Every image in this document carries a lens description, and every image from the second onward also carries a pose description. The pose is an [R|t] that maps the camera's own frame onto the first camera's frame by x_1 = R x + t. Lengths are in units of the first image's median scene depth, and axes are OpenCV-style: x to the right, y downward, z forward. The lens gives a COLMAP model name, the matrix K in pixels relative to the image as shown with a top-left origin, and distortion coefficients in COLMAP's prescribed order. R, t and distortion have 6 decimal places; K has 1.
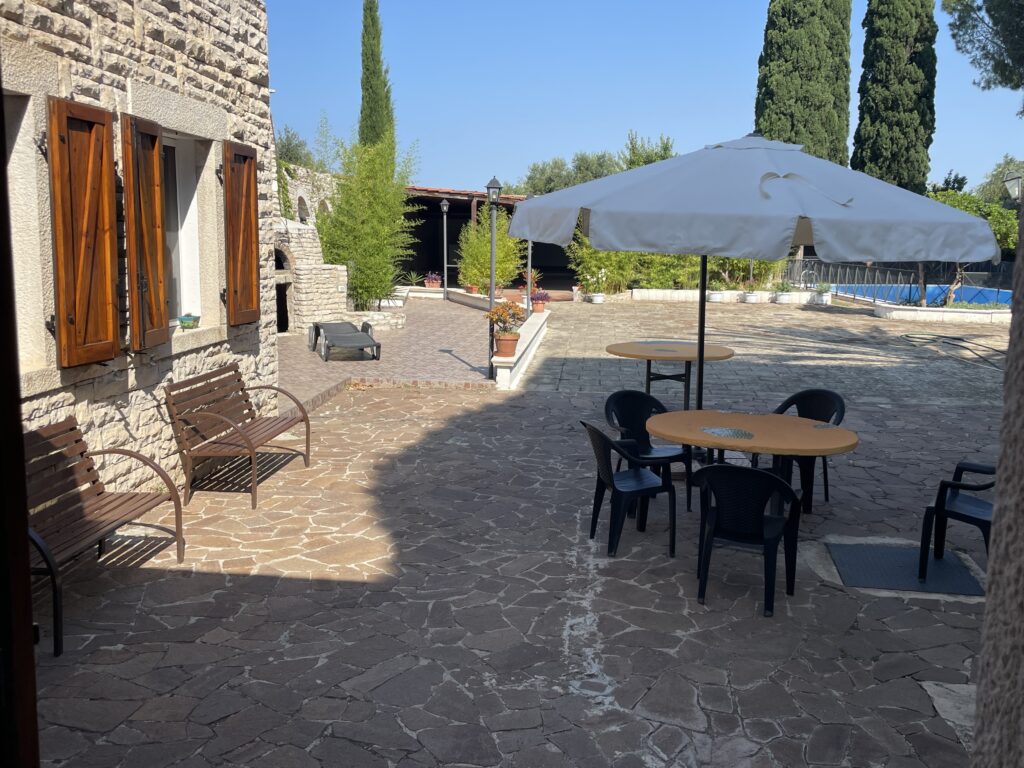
lens RADIAL K [[925.9, 0, 512.0], [0, 925.9, 384.0], [0, 0, 1]] dist [0.092153, -0.001498]
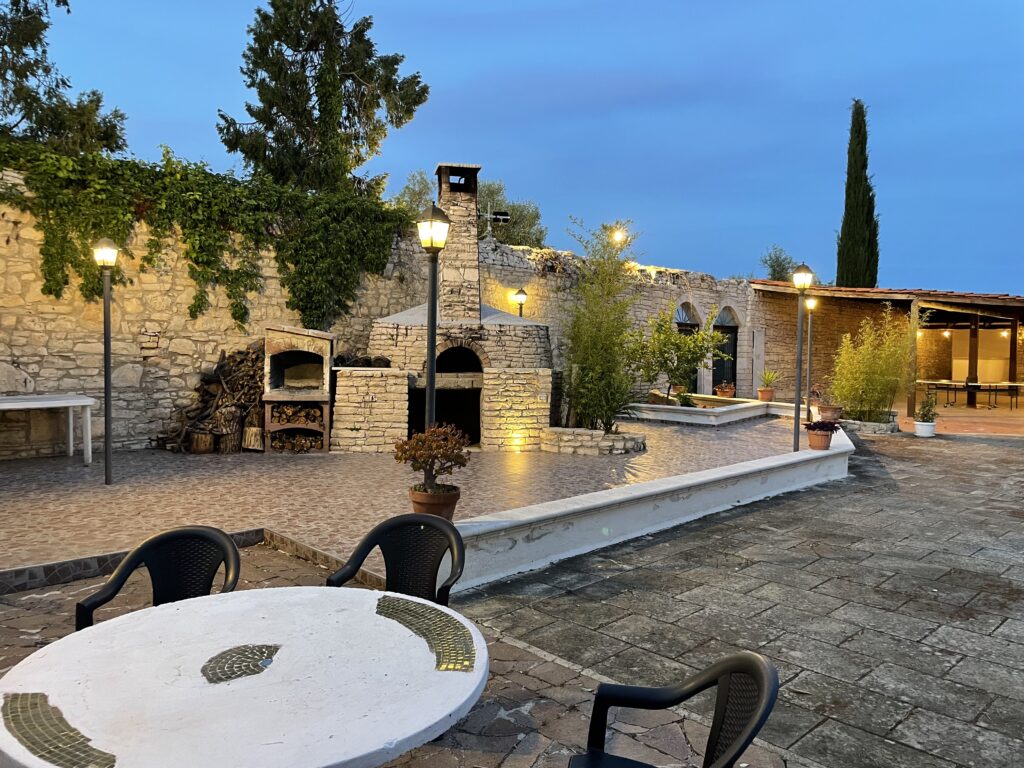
lens RADIAL K [[771.2, 0, 512.0], [0, 771.2, 384.0], [0, 0, 1]] dist [0.087503, -0.110120]
pose [[0.775179, 0.035685, -0.630733, 0.216952], [-0.111110, 0.990541, -0.080514, -0.059908], [0.621893, 0.132493, 0.771812, 0.483840]]
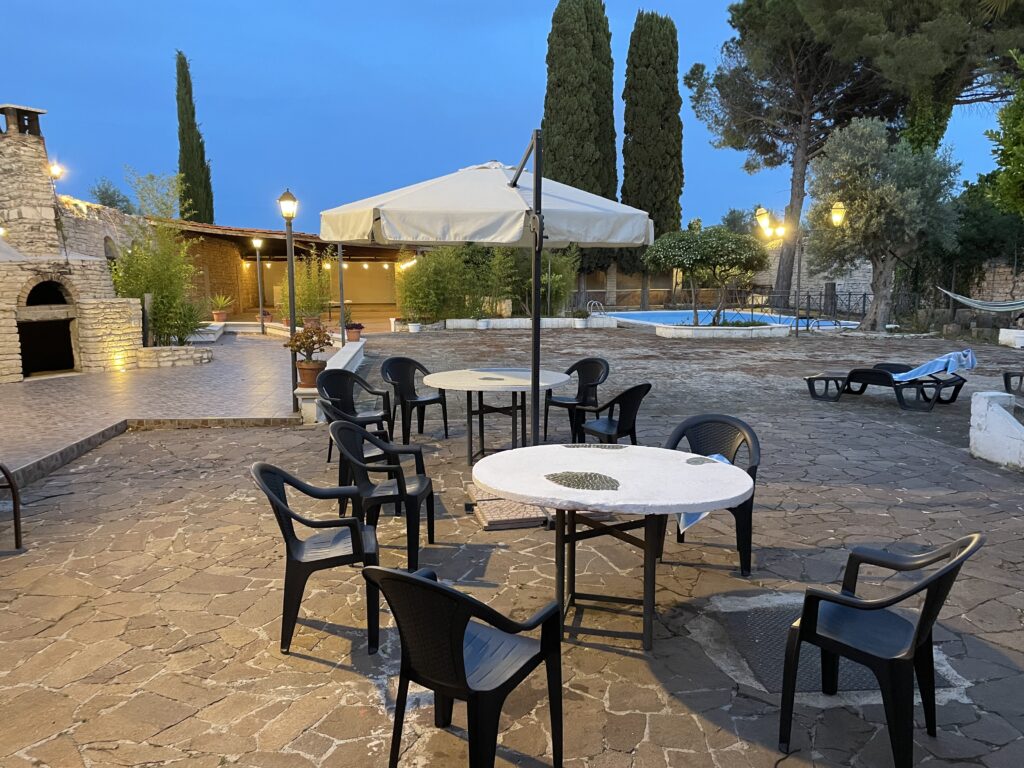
lens RADIAL K [[771.2, 0, 512.0], [0, 771.2, 384.0], [0, 0, 1]] dist [0.087503, -0.110120]
pose [[0.976475, -0.046675, 0.210520, 0.018064], [0.052349, 0.998398, -0.021457, -0.004767], [-0.209182, 0.031972, 0.977354, 0.155824]]
